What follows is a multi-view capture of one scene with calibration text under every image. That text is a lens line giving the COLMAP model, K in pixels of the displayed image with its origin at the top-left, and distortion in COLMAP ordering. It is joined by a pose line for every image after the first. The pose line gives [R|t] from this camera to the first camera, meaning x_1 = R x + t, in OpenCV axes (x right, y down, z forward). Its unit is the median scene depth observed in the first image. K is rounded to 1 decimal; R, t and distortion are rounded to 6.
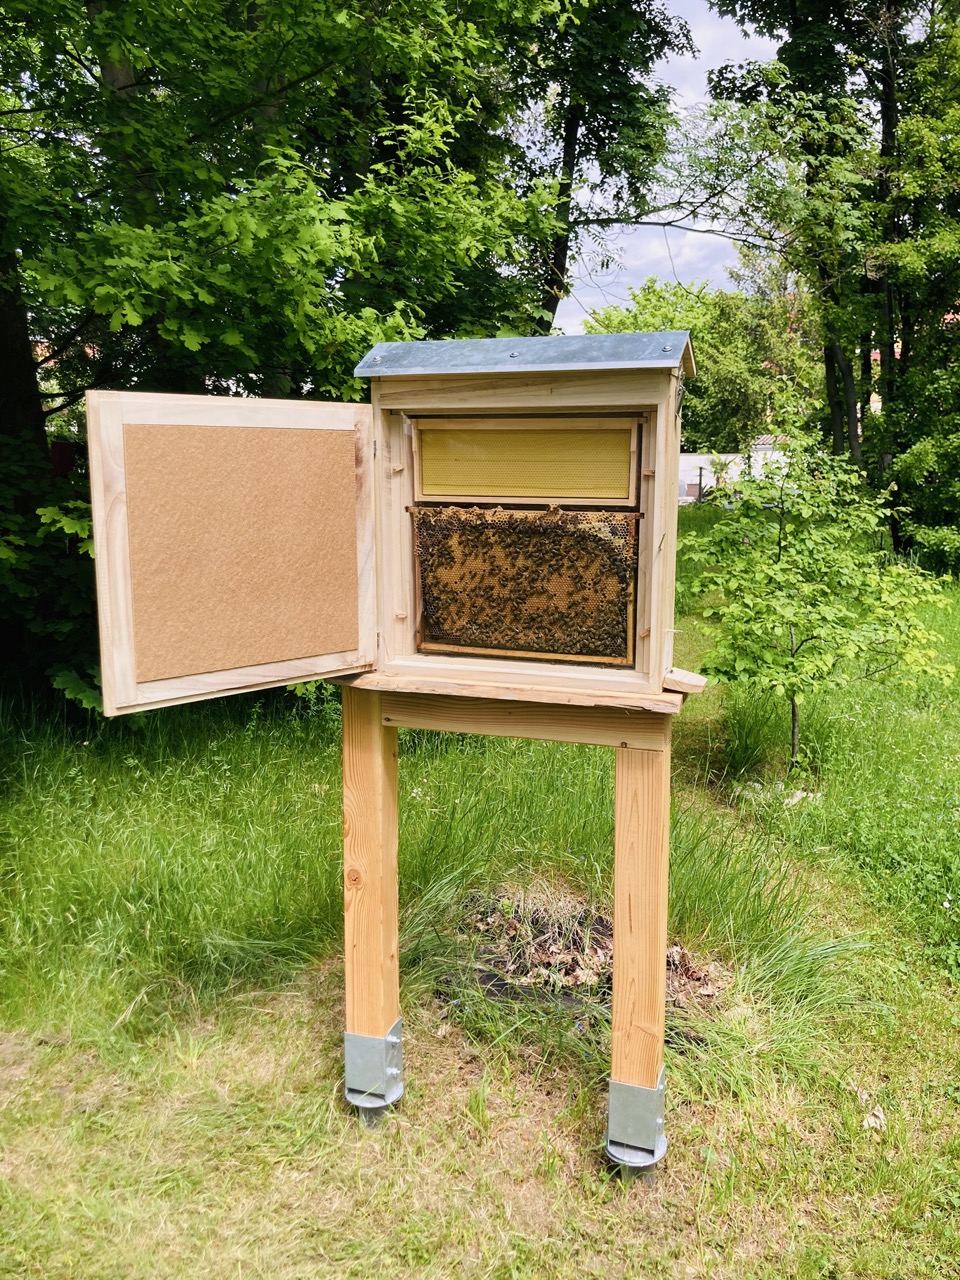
lens RADIAL K [[1039.2, 0, 484.5], [0, 1039.2, 625.3], [0, 0, 1]] dist [0.032973, 0.001644]
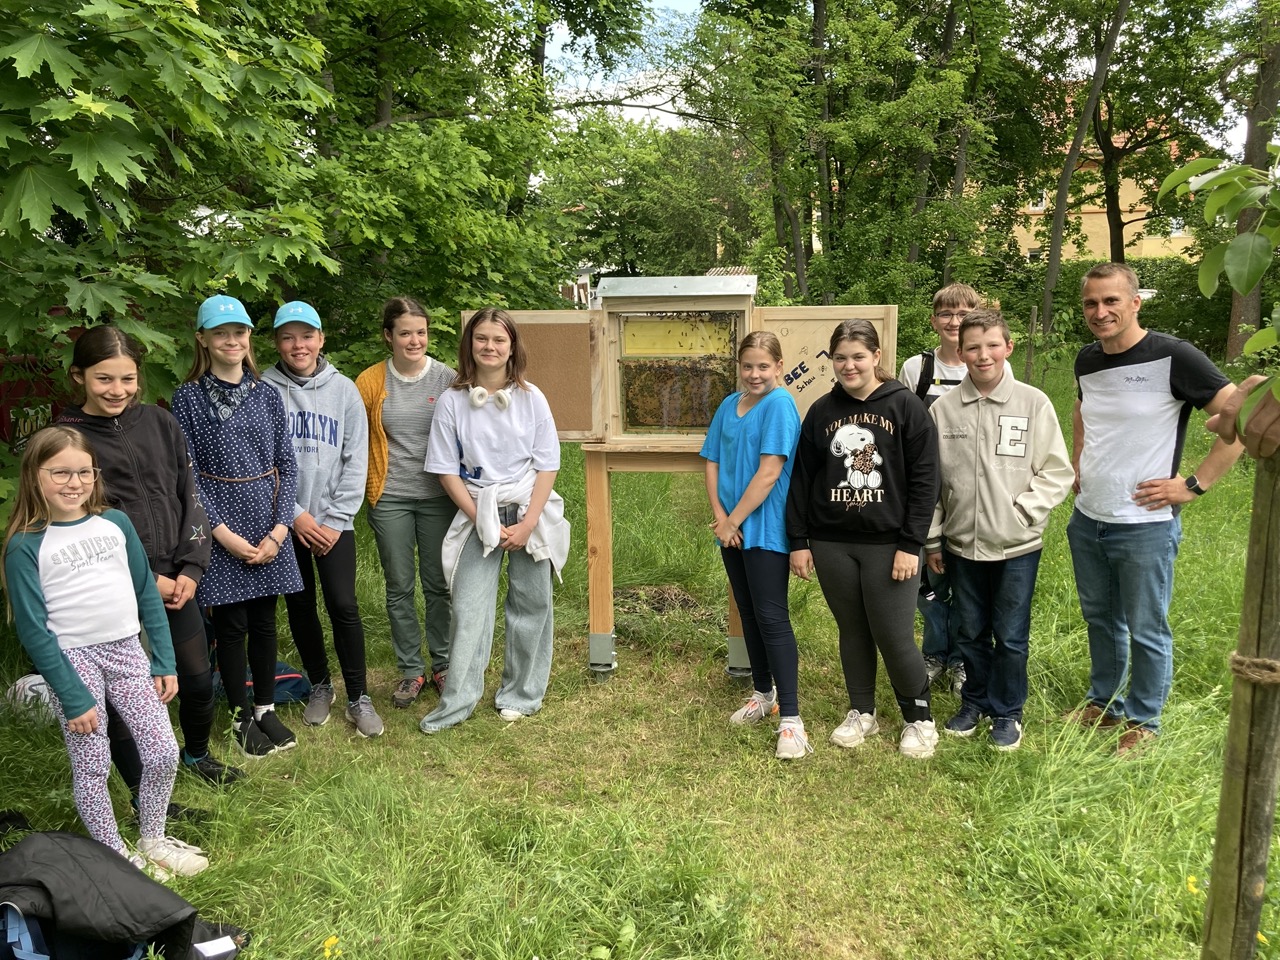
lens RADIAL K [[1020.4, 0, 640.0], [0, 1020.4, 480.0], [0, 0, 1]] dist [0.061701, 0.000461]
pose [[0.982635, -0.052991, 0.177820, -0.059784], [0.048737, 0.998413, 0.028207, 0.009651], [-0.179033, -0.019051, 0.983659, -0.143808]]
